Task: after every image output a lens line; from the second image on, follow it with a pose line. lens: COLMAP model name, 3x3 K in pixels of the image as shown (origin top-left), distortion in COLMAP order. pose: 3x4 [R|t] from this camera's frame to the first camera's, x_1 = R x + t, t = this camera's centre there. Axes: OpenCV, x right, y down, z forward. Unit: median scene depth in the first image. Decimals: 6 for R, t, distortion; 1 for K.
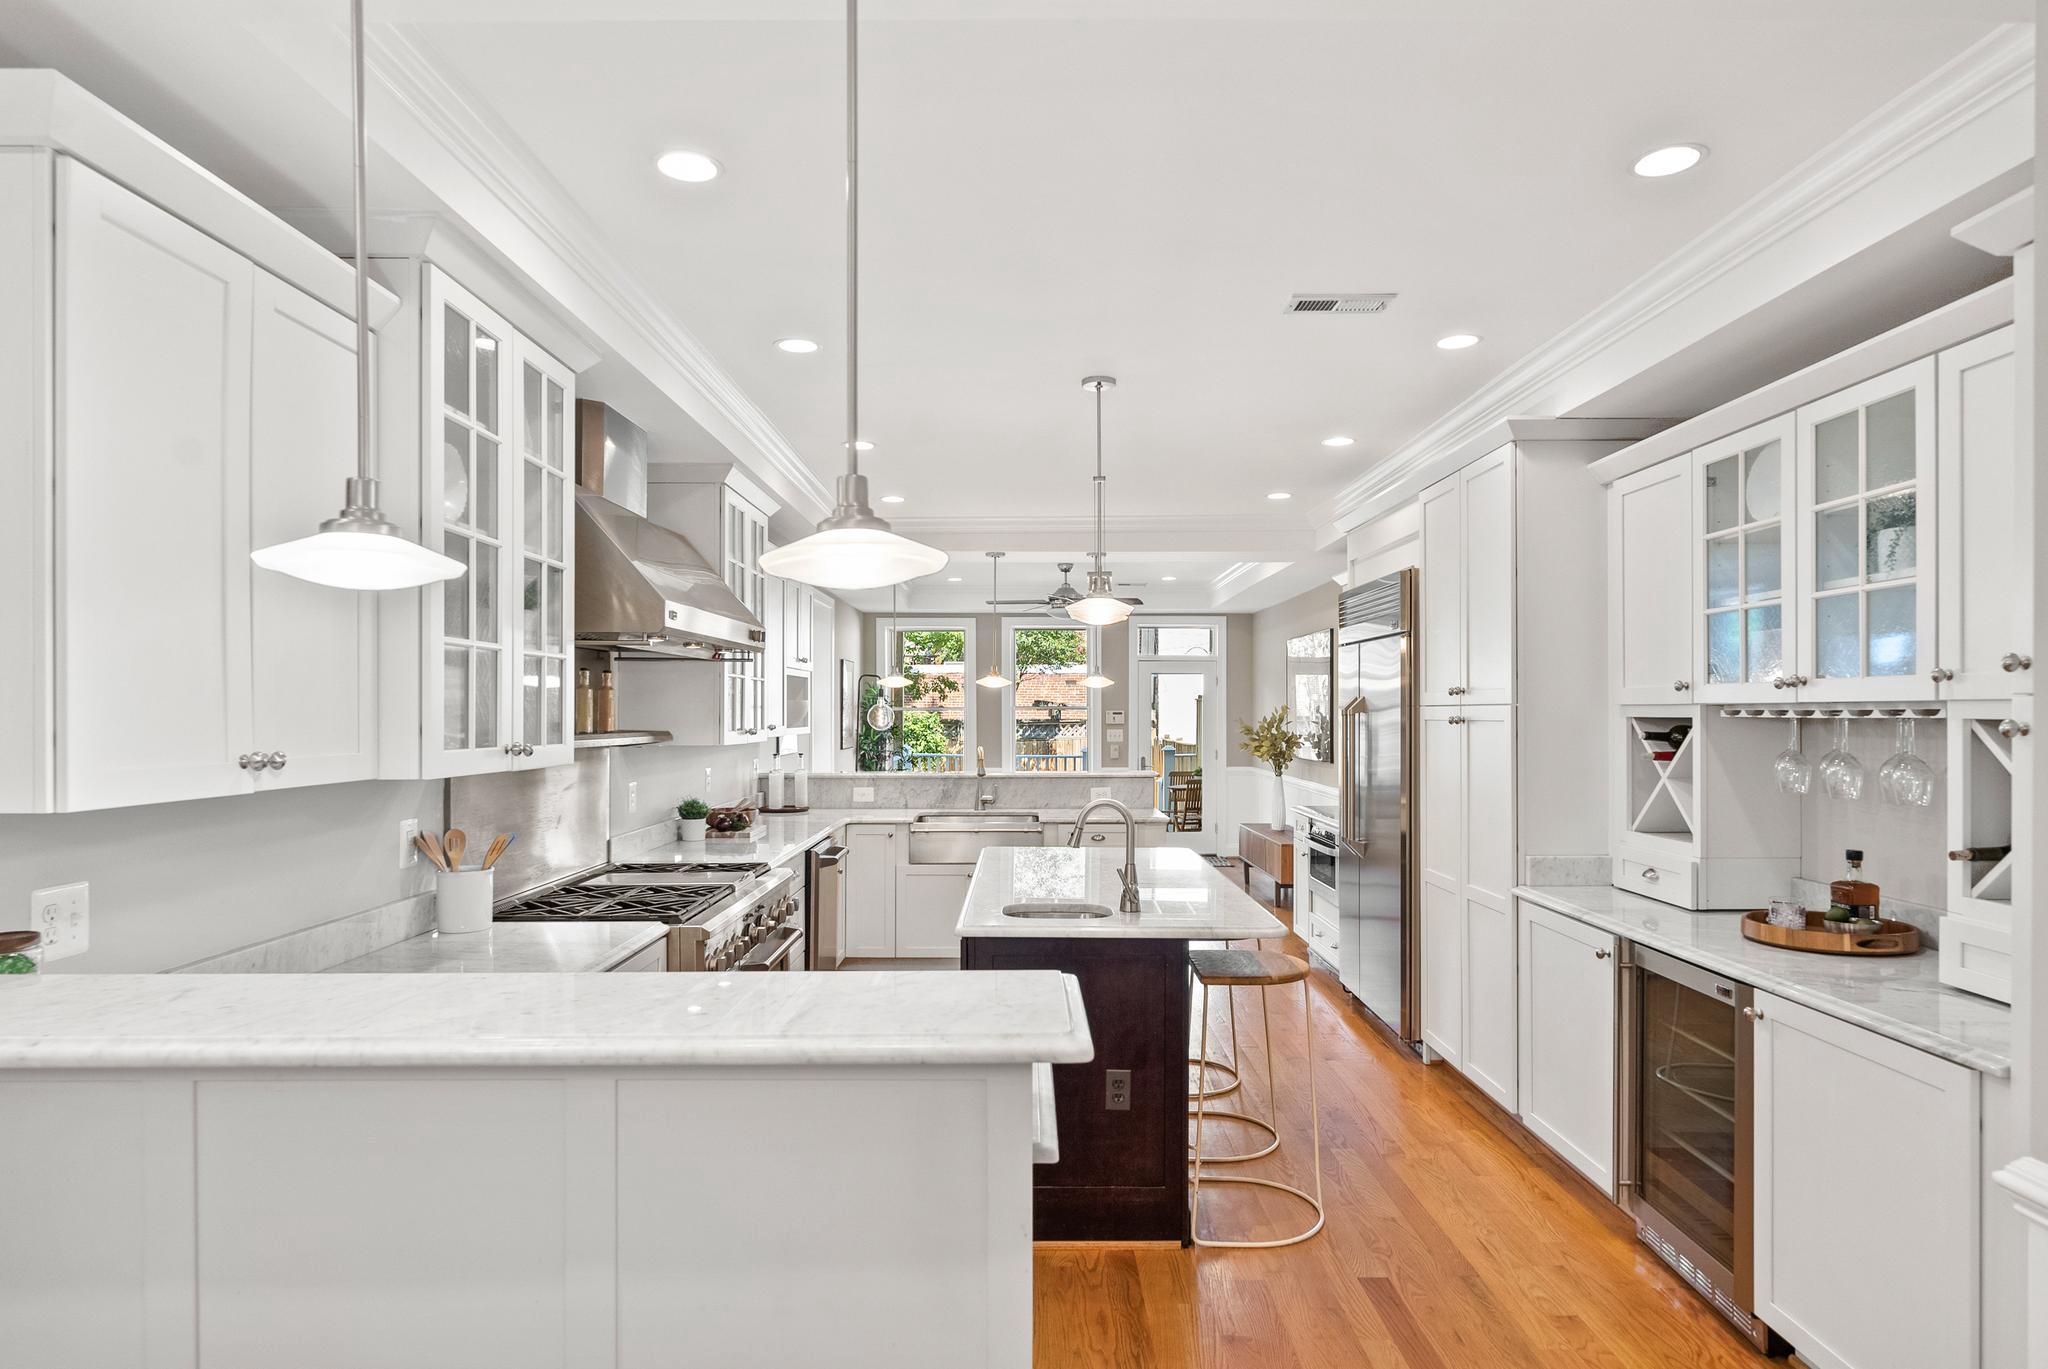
lens RADIAL K [[1115.3, 0, 1020.6], [0, 1115.3, 712.3], [0, 0, 1]] dist [0.003443, 0.001982]
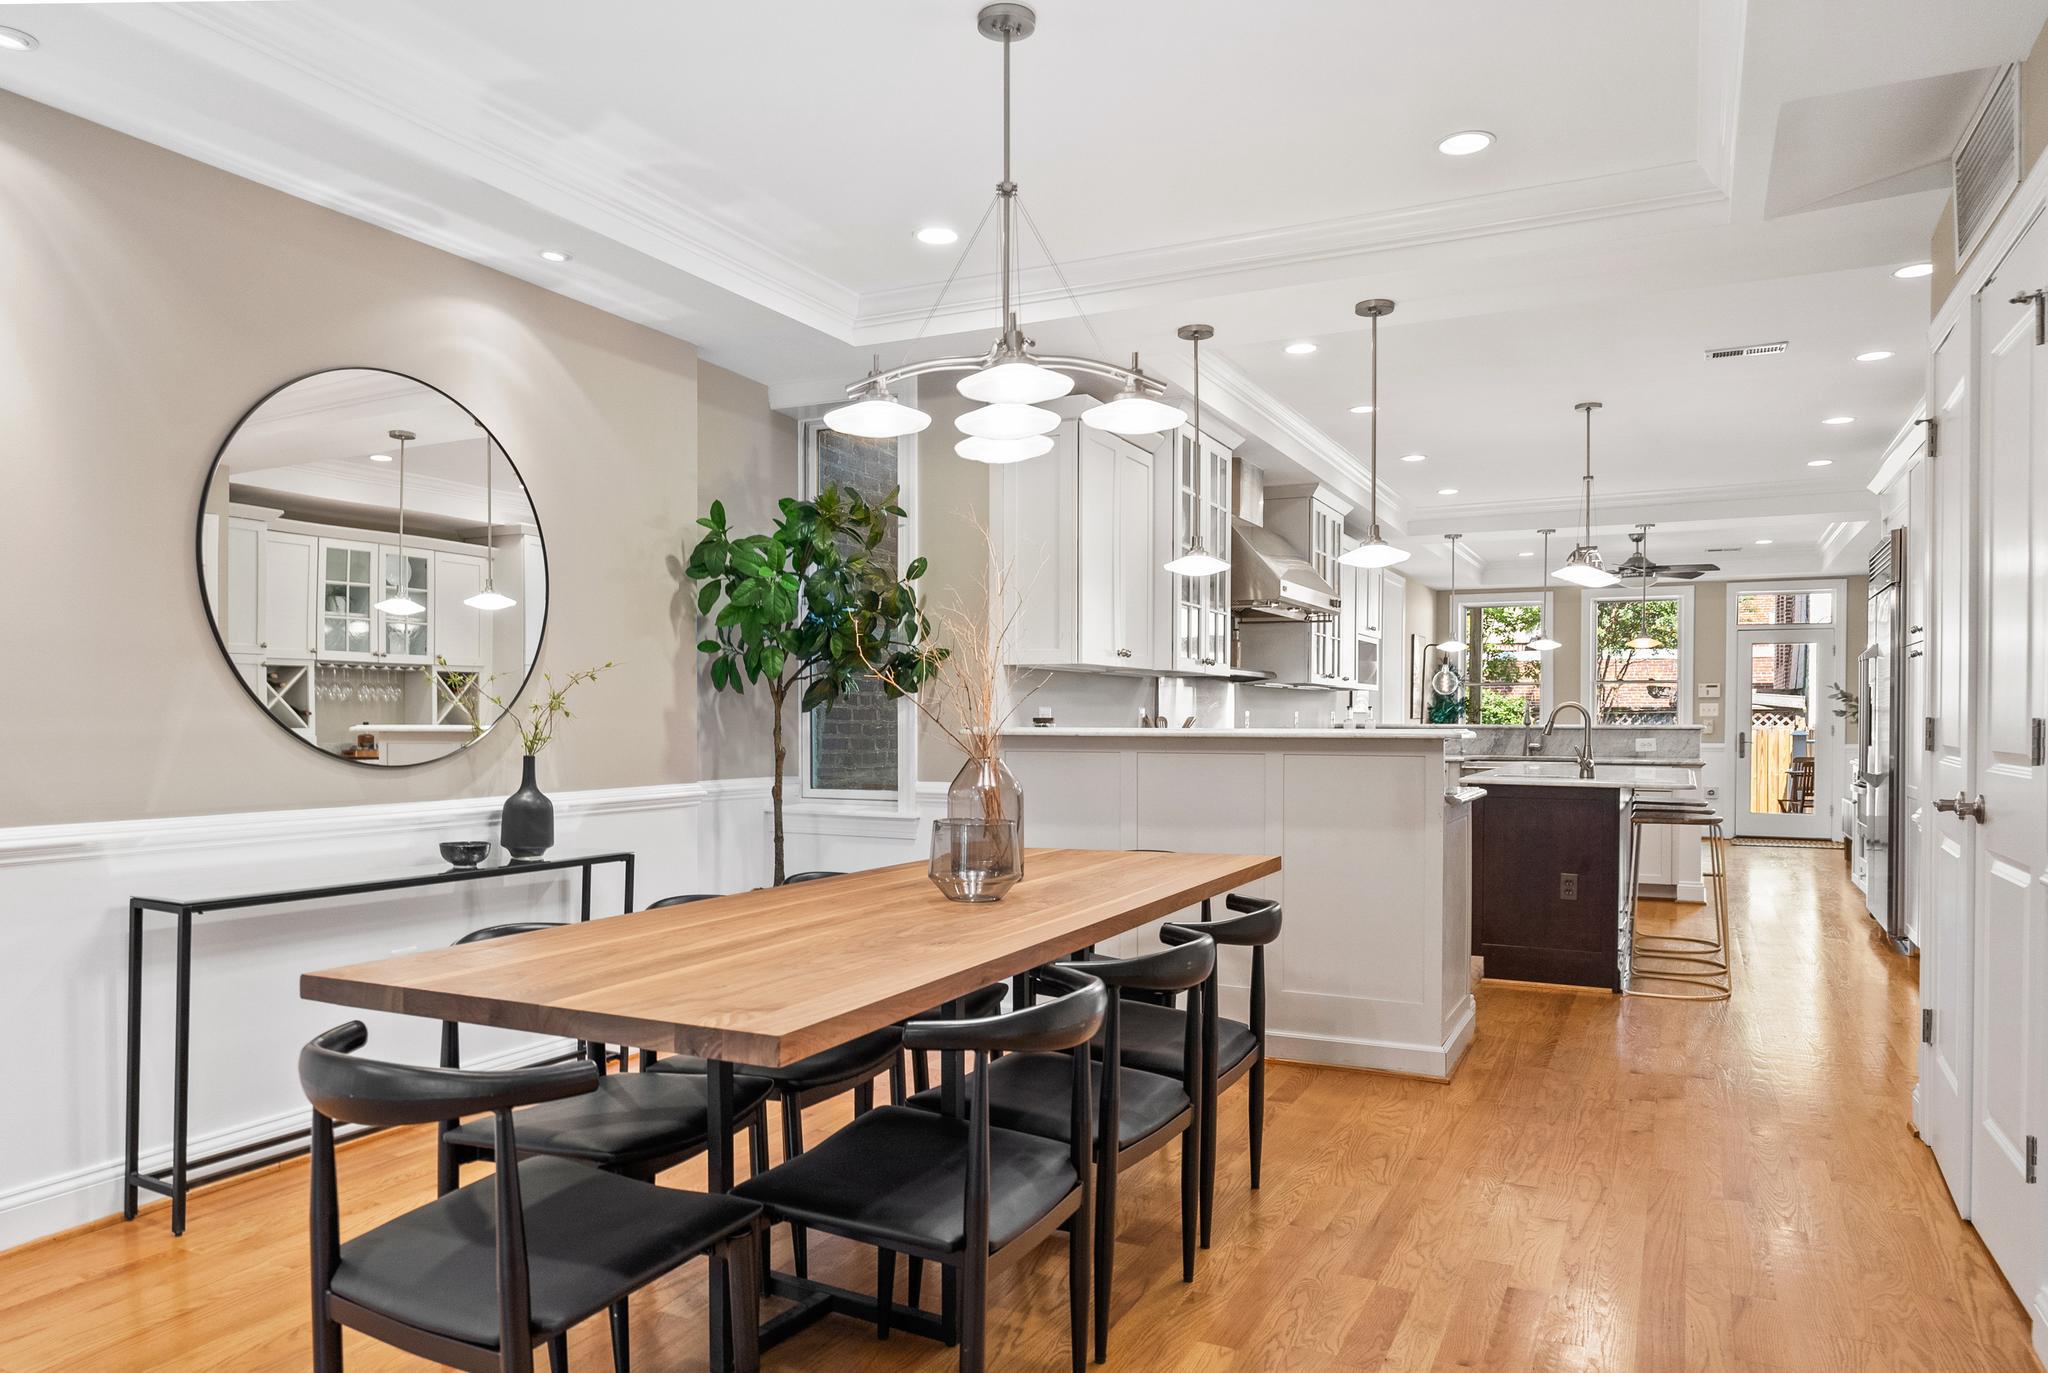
lens RADIAL K [[1290.1, 0, 1043.8], [0, 1290.1, 733.5], [0, 0, 1]] dist [-0.000795, -0.000345]
pose [[0.899647, 0.010344, -0.436495, 0.144623], [-0.004143, 0.999877, 0.015156, 0.071381], [0.436598, -0.011827, 0.899579, -0.625392]]
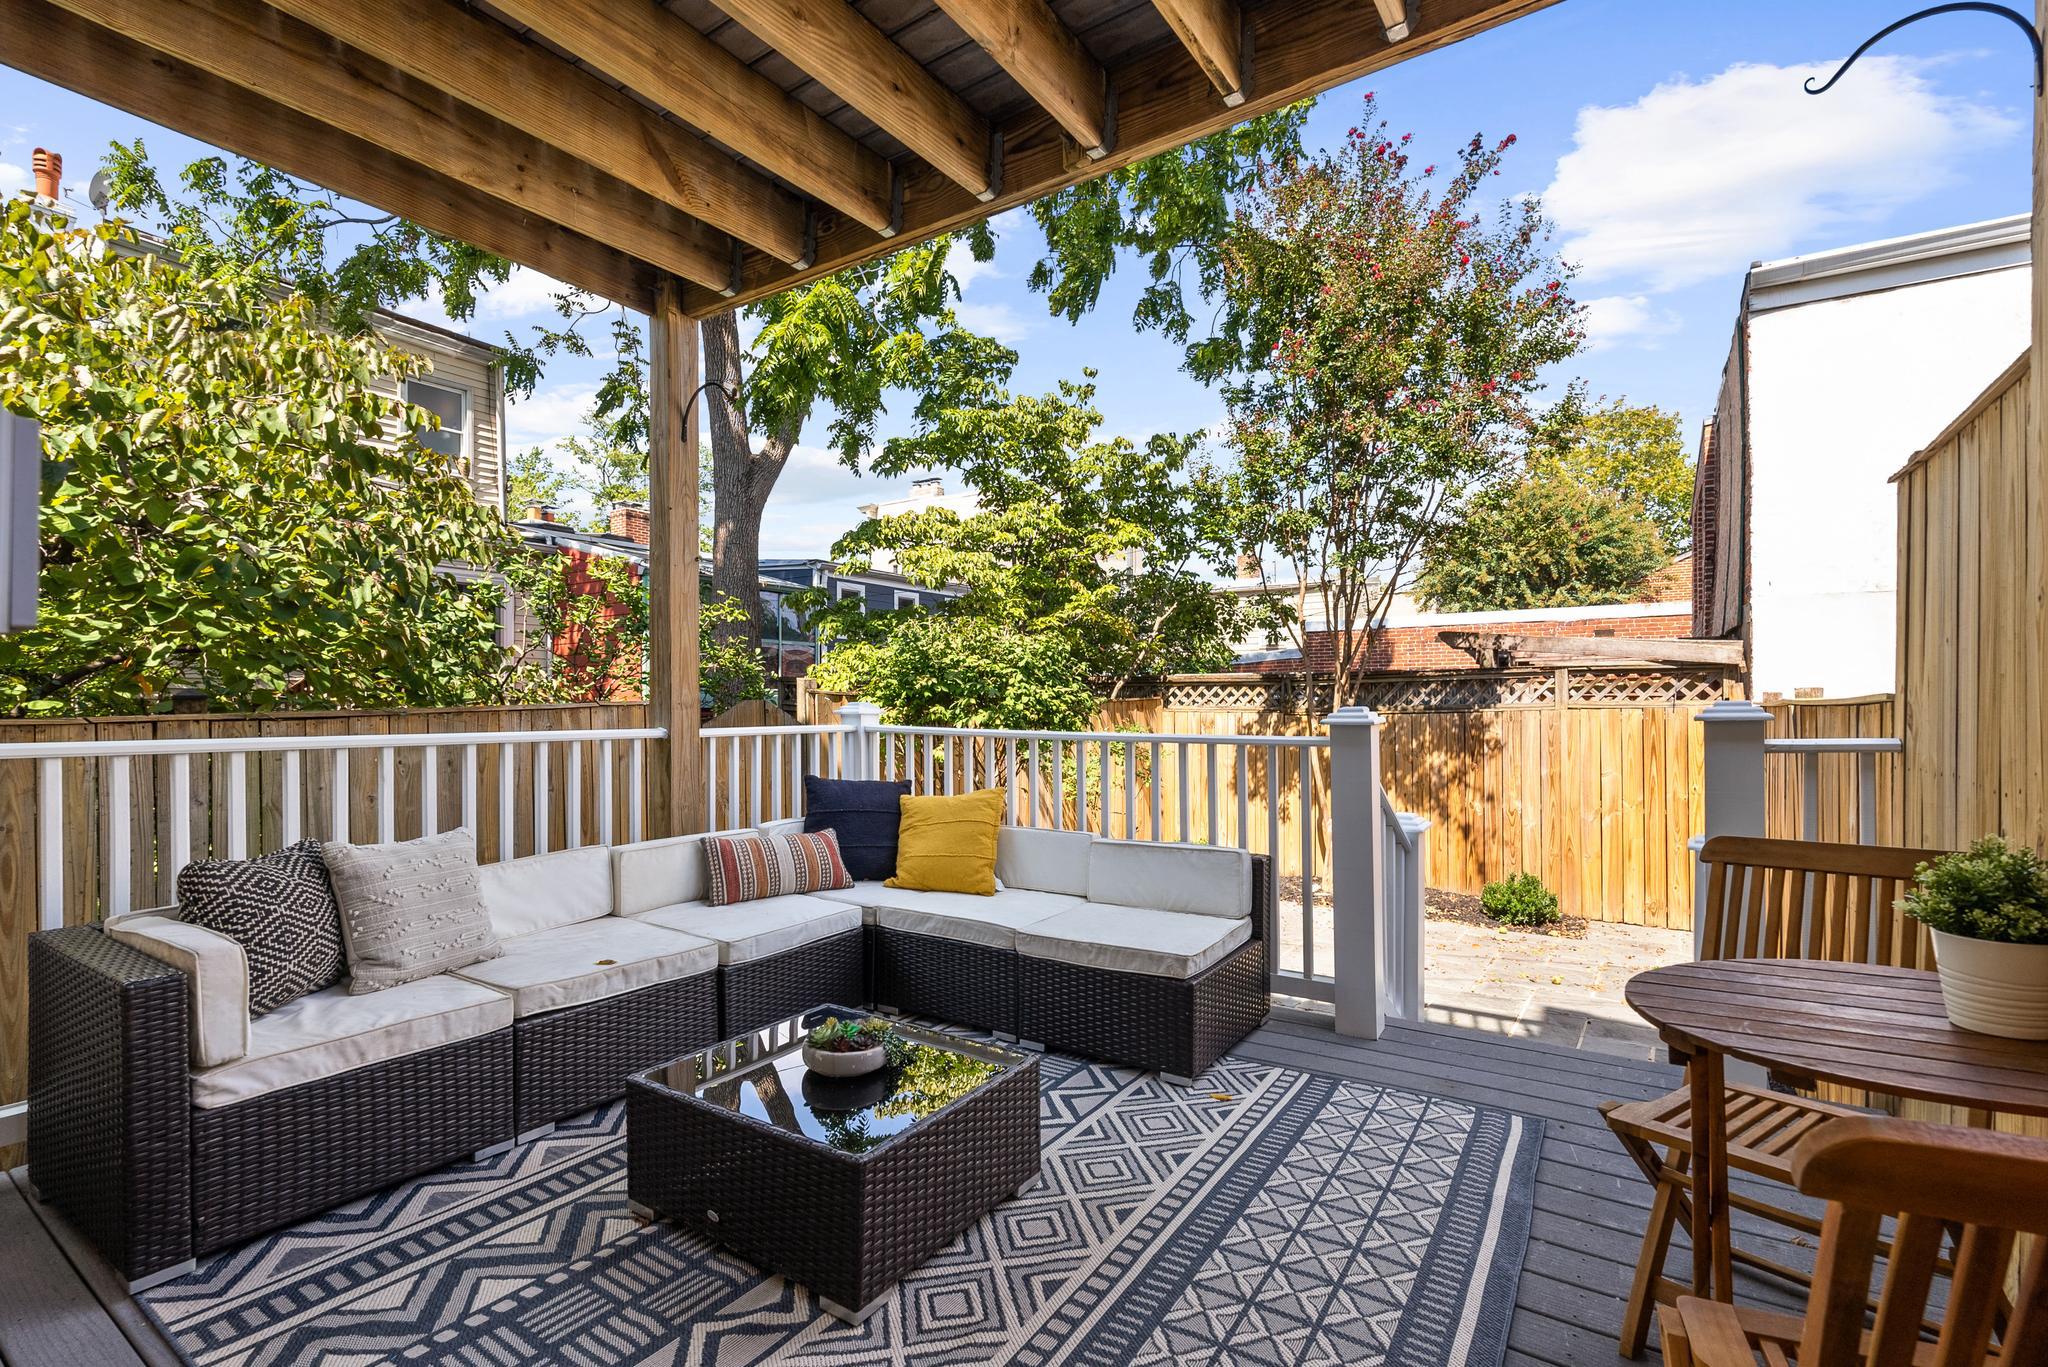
lens RADIAL K [[916.3, 0, 1025.8], [0, 916.3, 697.3], [0, 0, 1]] dist [-0.005445, 0.001580]
pose [[0.837540, -0.006162, -0.546341, 0.412711], [0.001465, 0.999958, -0.009032, 0.113773], [0.546374, 0.006764, 0.837514, 2.841973]]
